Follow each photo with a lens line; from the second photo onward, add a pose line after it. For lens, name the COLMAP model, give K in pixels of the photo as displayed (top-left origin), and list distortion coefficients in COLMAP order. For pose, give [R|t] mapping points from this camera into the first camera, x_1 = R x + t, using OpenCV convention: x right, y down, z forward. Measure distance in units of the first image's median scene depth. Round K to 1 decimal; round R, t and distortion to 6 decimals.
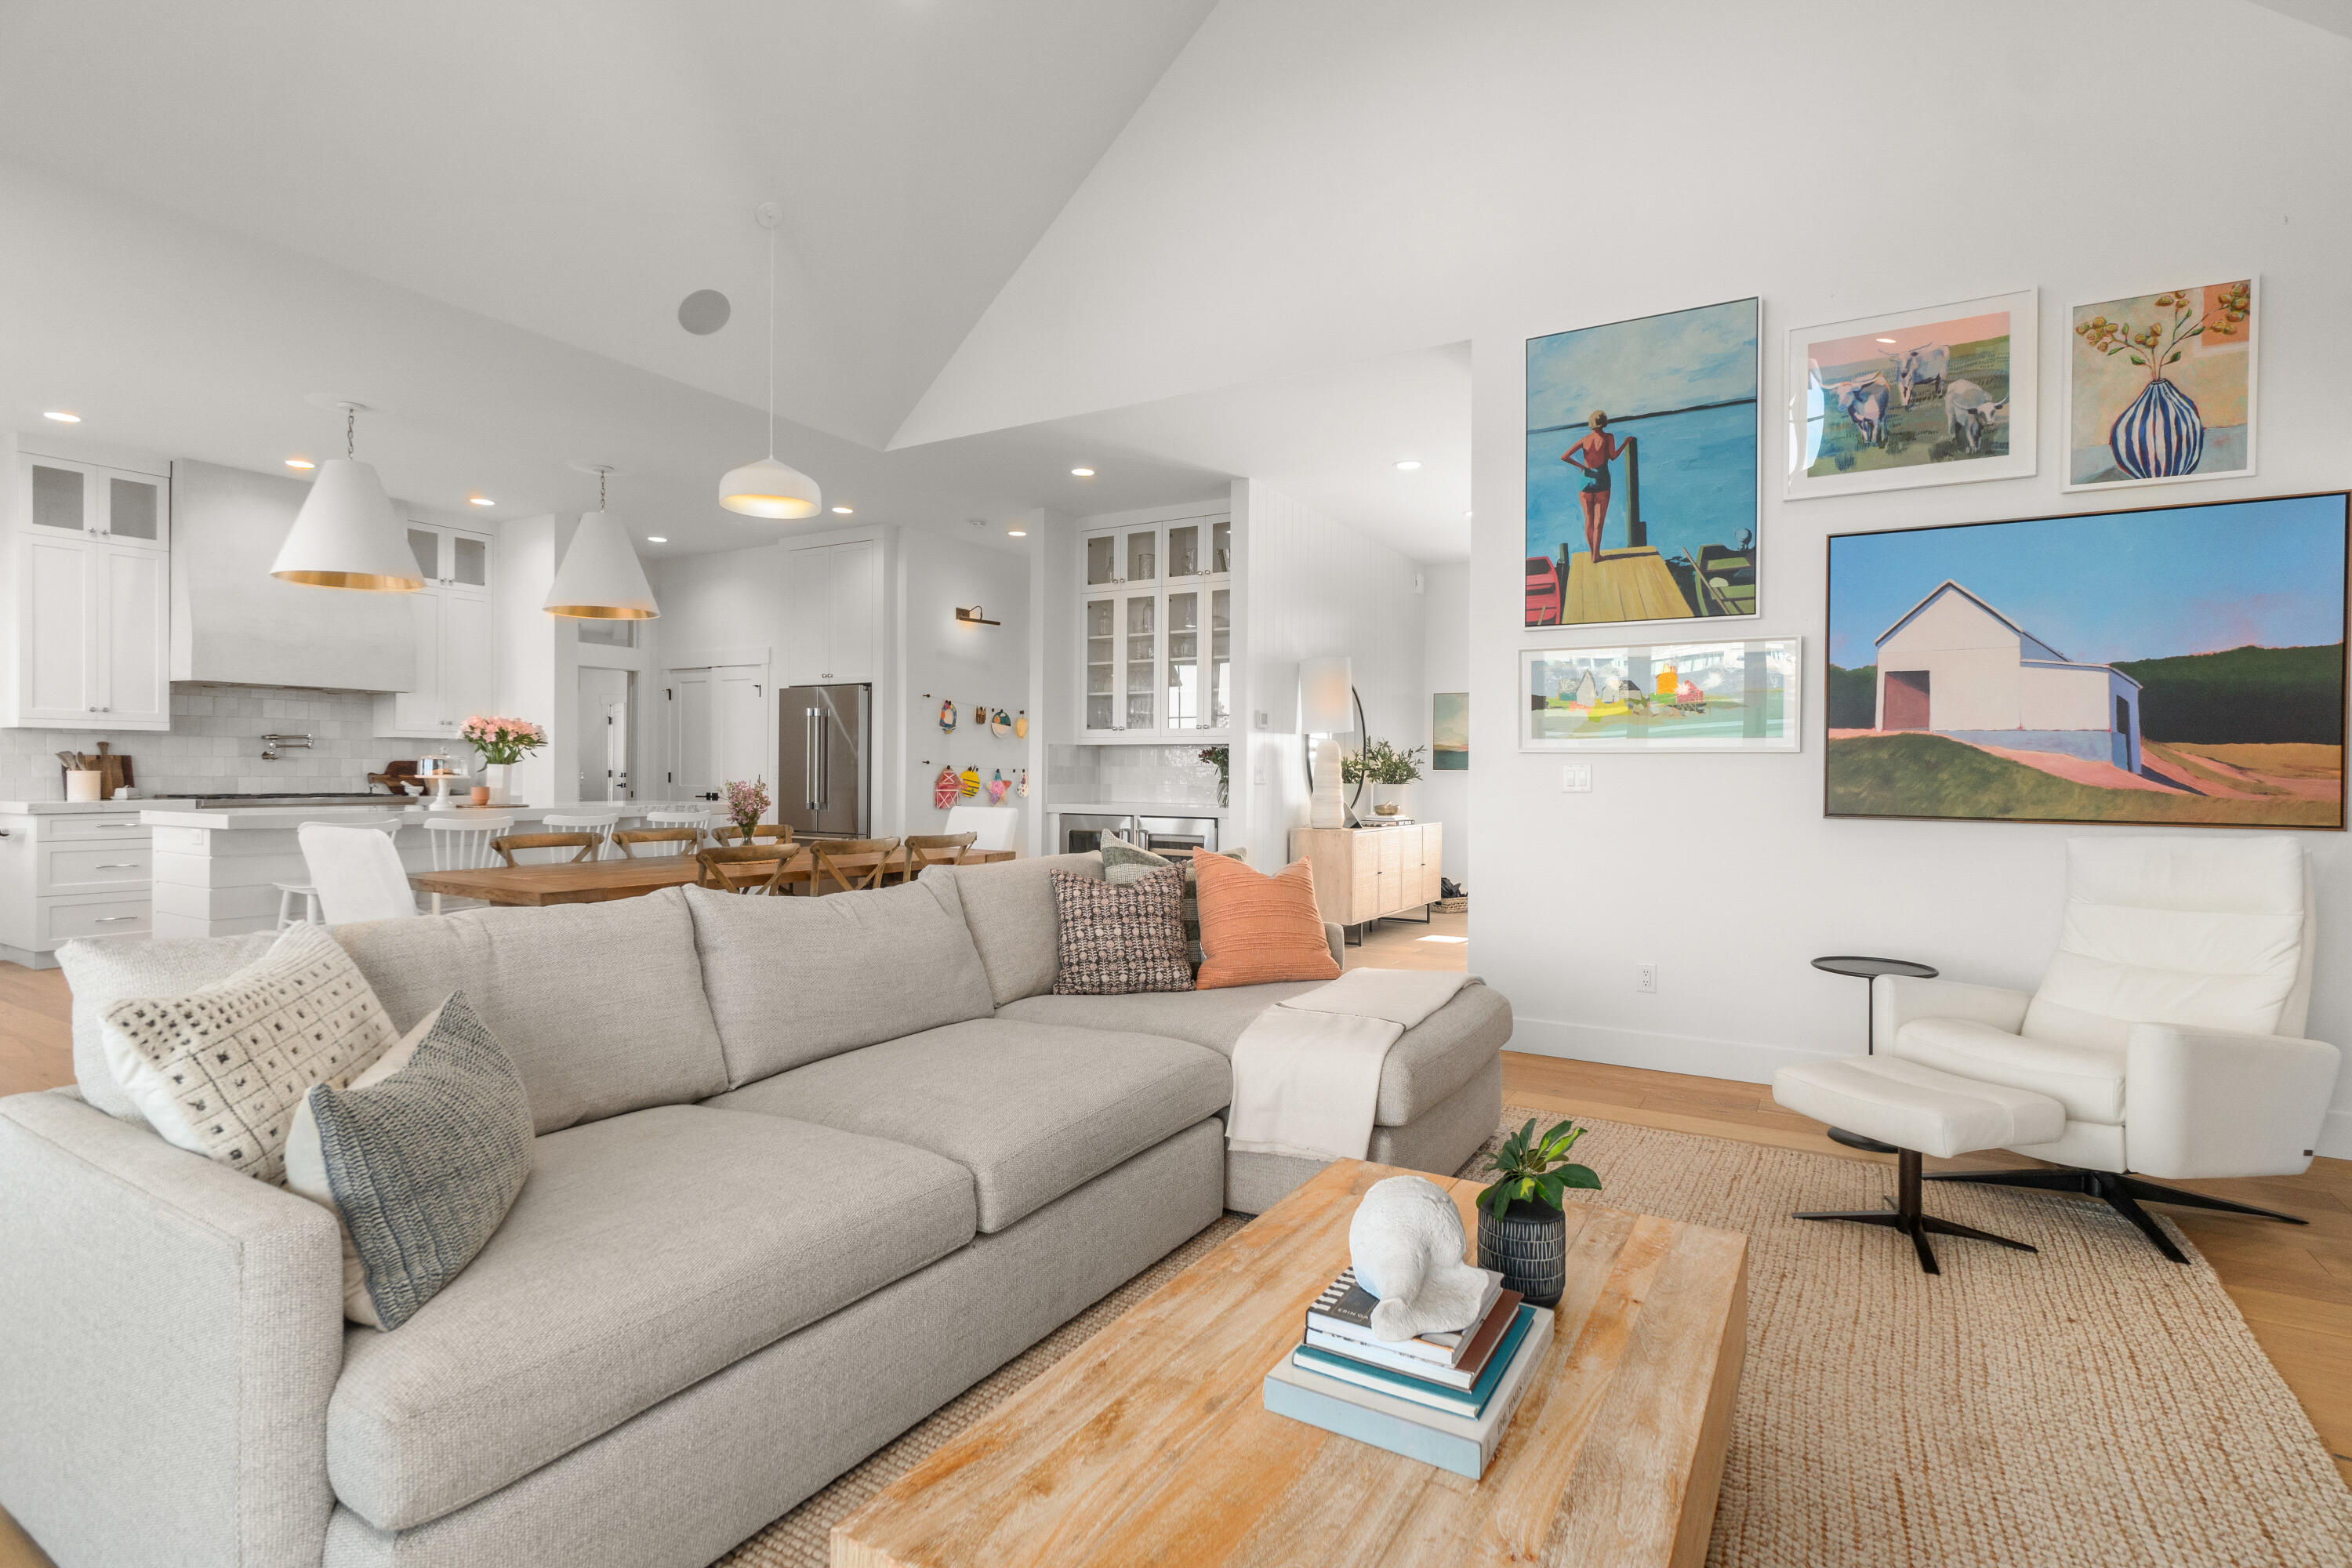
lens RADIAL K [[1123.3, 0, 1177.2], [0, 1123.3, 772.3], [0, 0, 1]] dist [-0.002505, 0.001661]
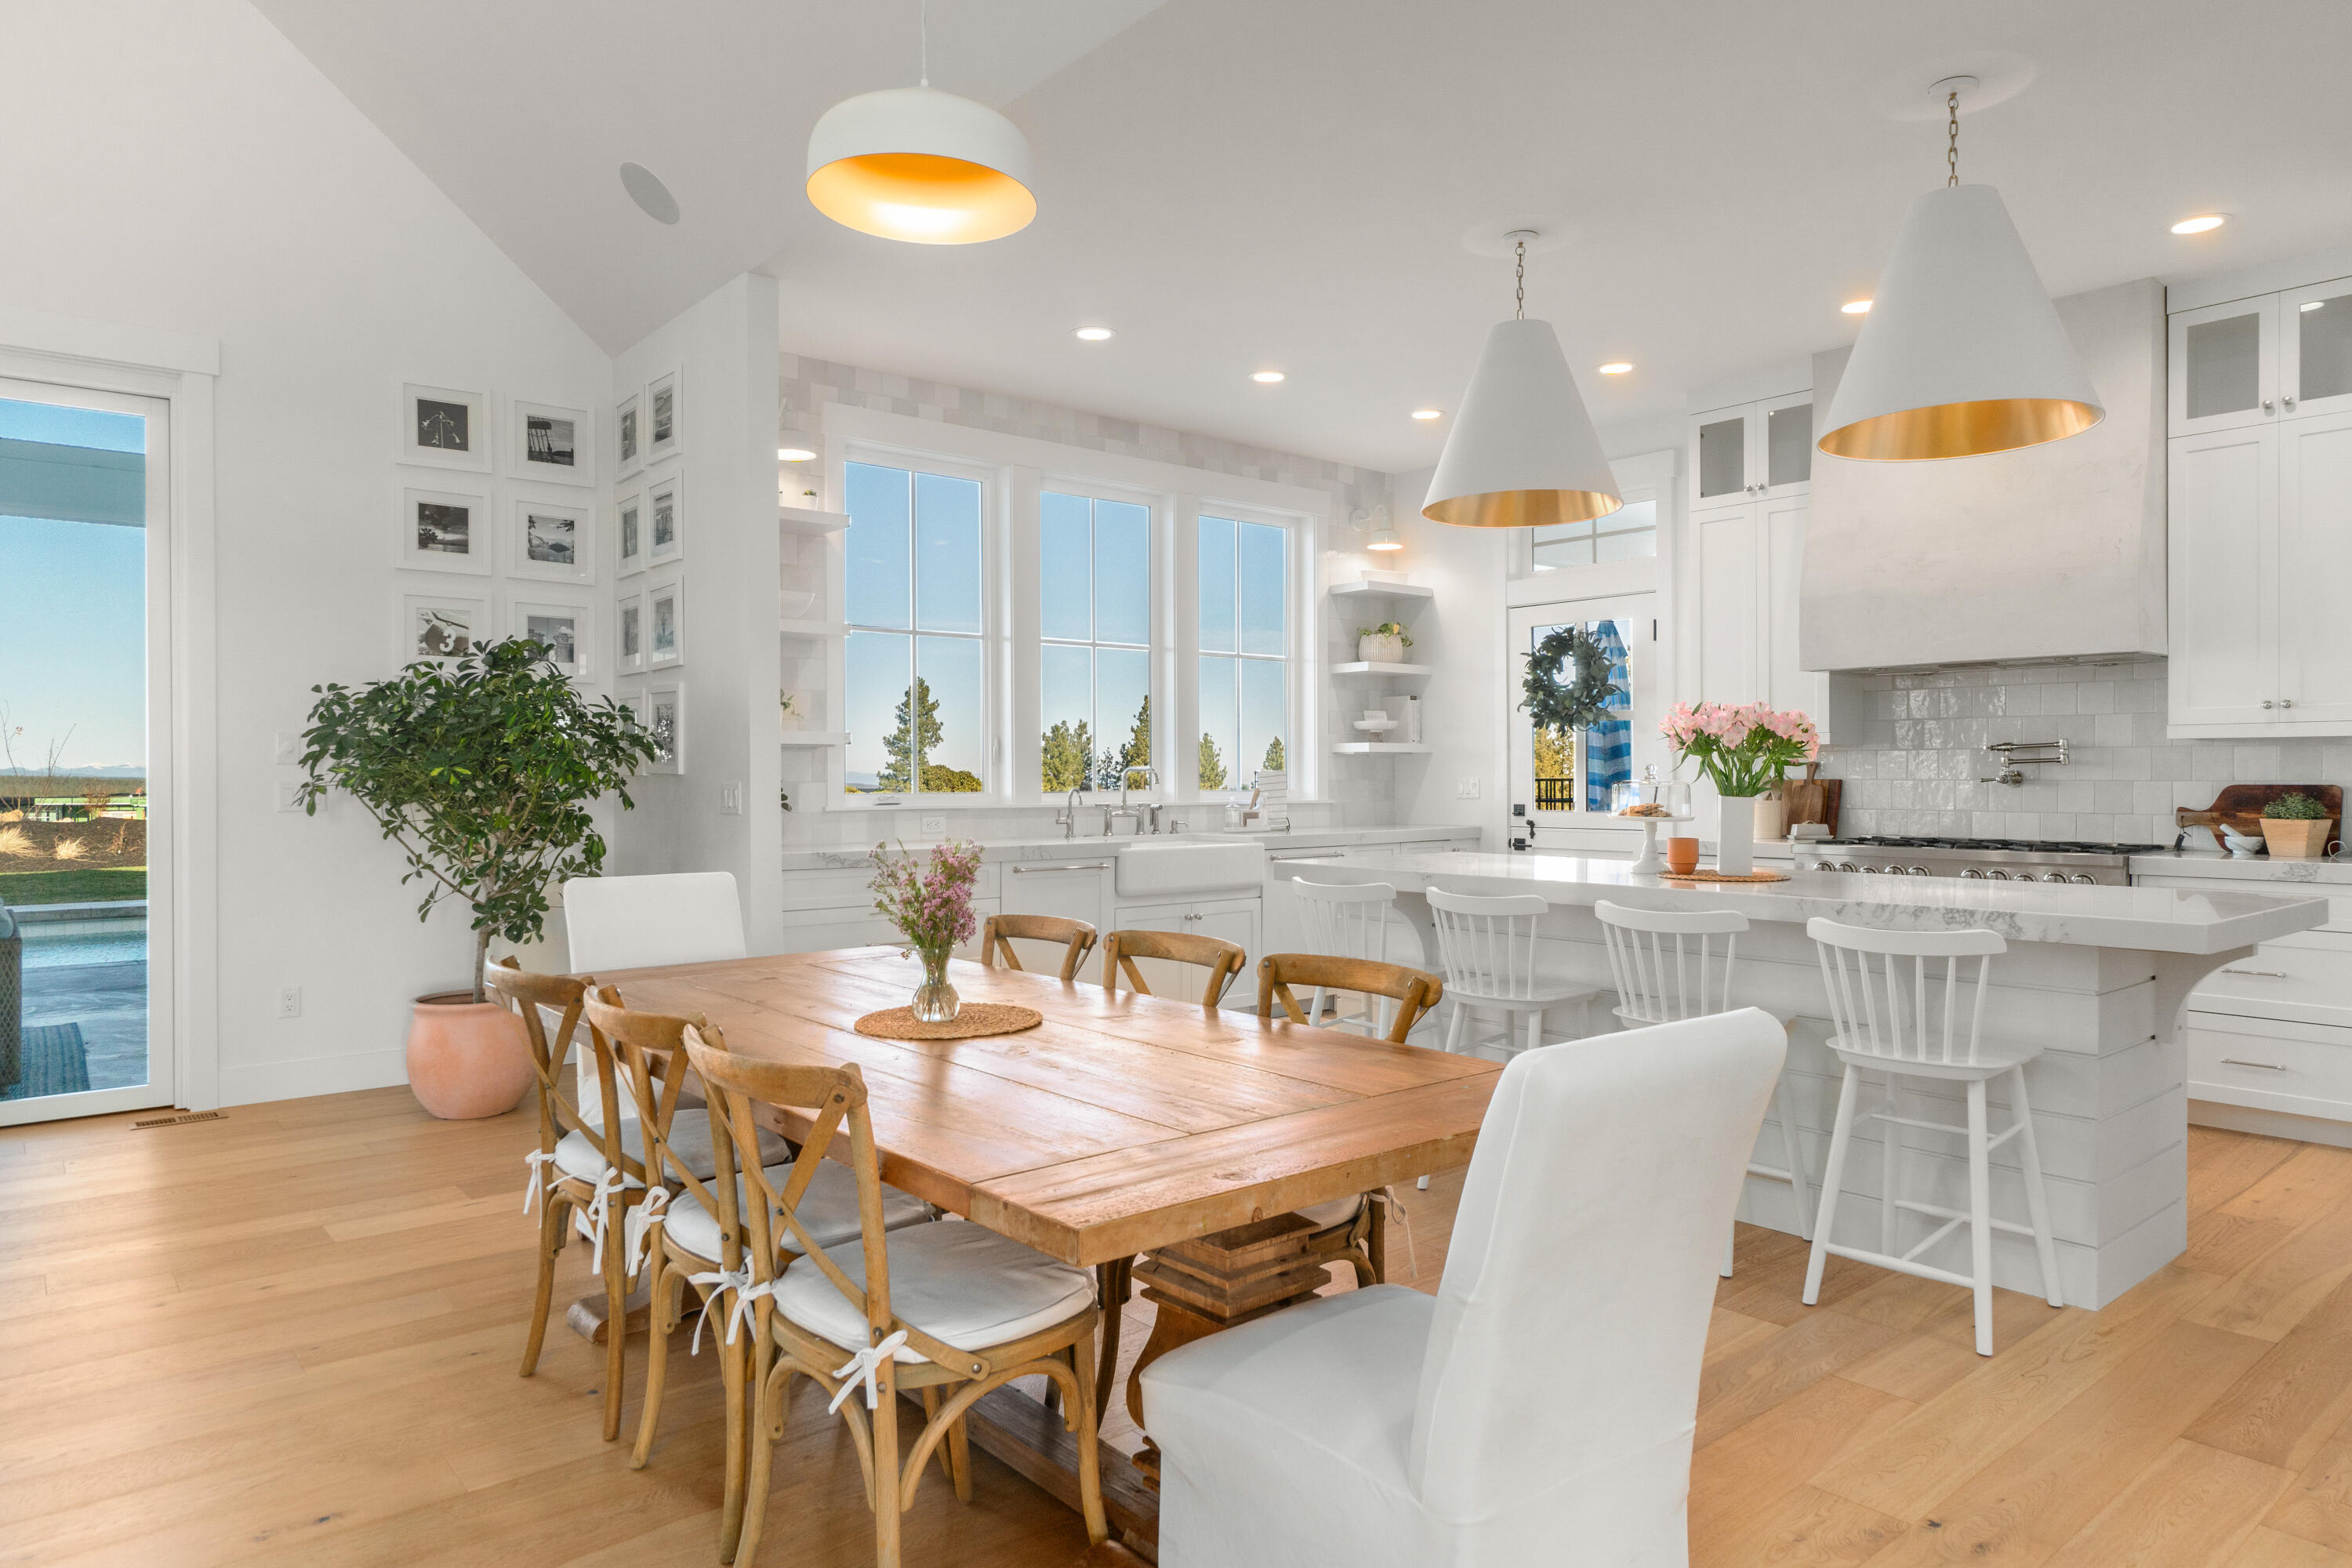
lens RADIAL K [[1426.2, 0, 1180.6], [0, 1426.2, 781.3], [0, 0, 1]] dist [-0.014232, 0.001244]
pose [[-0.334054, -0.003241, -0.942548, 0.079334], [-0.003498, 0.999991, -0.002199, -0.010548], [0.942547, 0.002562, -0.334062, 0.925520]]
